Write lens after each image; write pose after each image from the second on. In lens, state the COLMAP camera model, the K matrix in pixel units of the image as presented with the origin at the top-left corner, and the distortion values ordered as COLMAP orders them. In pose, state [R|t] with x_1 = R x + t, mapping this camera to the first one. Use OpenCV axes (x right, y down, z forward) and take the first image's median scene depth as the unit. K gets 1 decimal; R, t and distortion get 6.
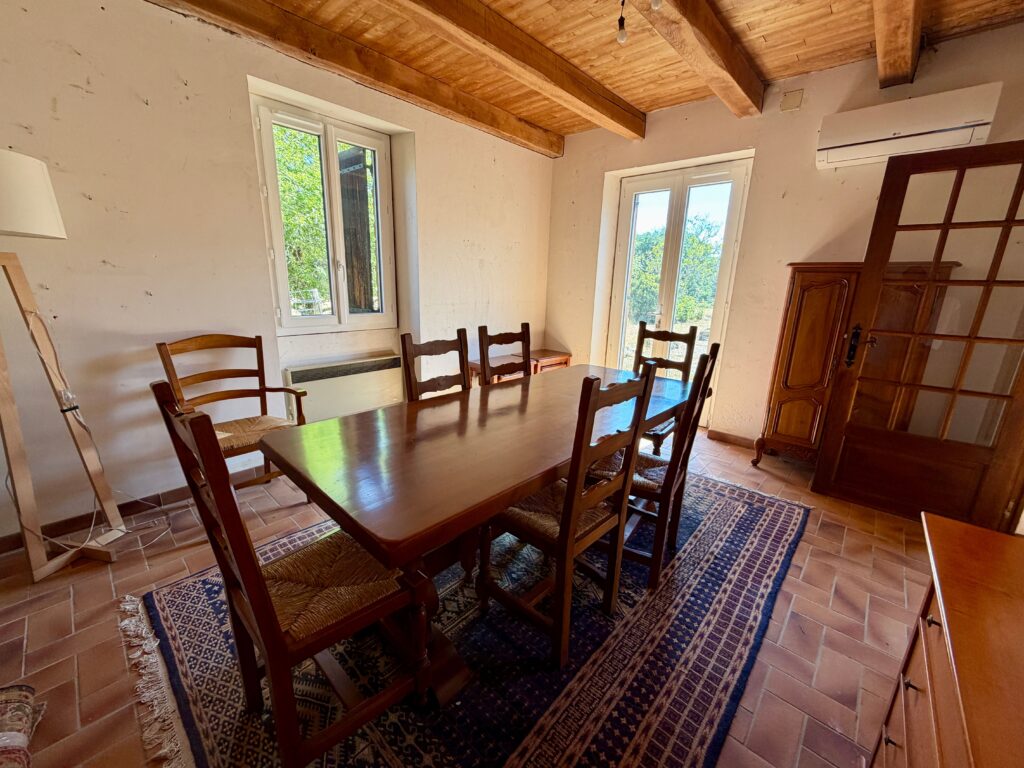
lens RADIAL K [[407.1, 0, 510.6], [0, 407.1, 384.8], [0, 0, 1]] dist [-0.003239, 0.000270]
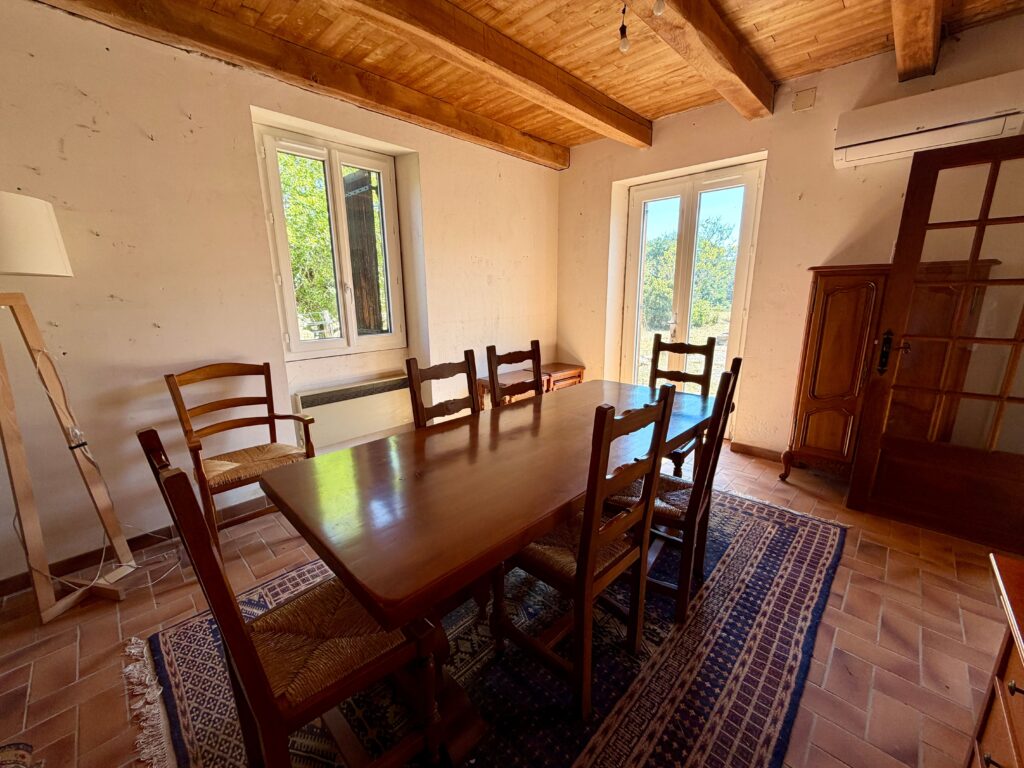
lens RADIAL K [[407.1, 0, 510.7], [0, 407.1, 384.1], [0, 0, 1]] dist [-0.003239, 0.000270]
pose [[0.998857, -0.031774, -0.035698, 0.011003], [0.030847, 0.999180, -0.026226, -0.027934], [0.036502, 0.025095, 0.999018, 0.036504]]
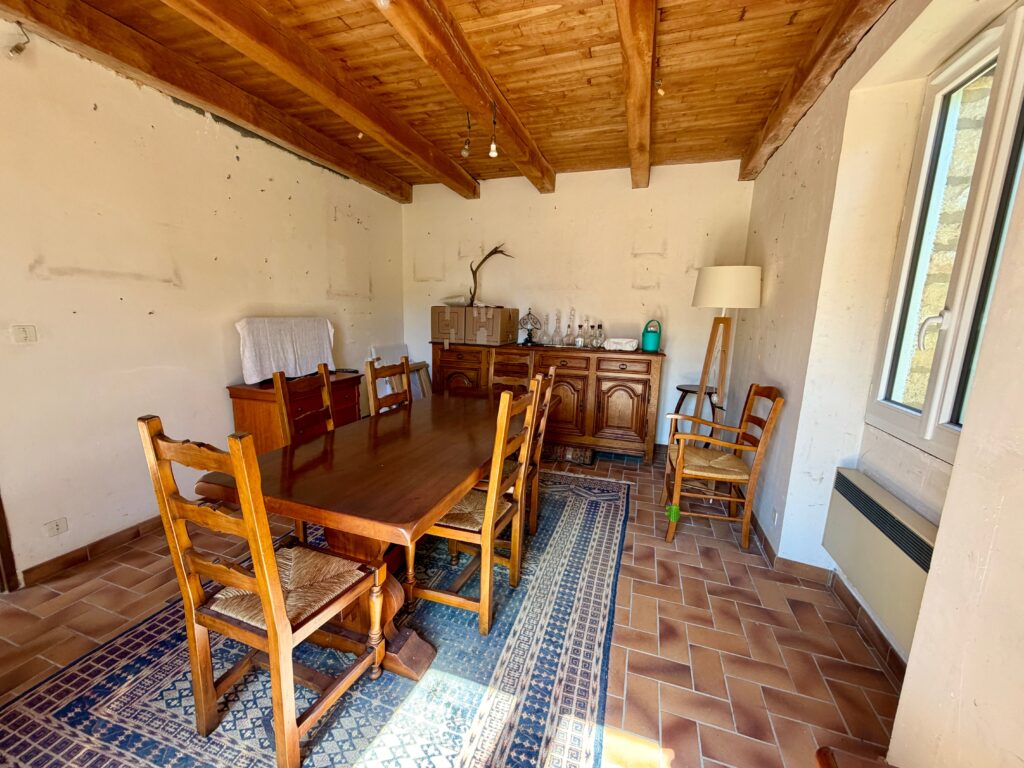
lens RADIAL K [[407.1, 0, 509.9], [0, 407.1, 382.1], [0, 0, 1]] dist [-0.003239, 0.000270]
pose [[-0.910901, 0.021452, -0.412068, 0.329513], [-0.150384, 0.912702, 0.379947, -0.463548], [0.384245, 0.408062, -0.828155, 1.729117]]
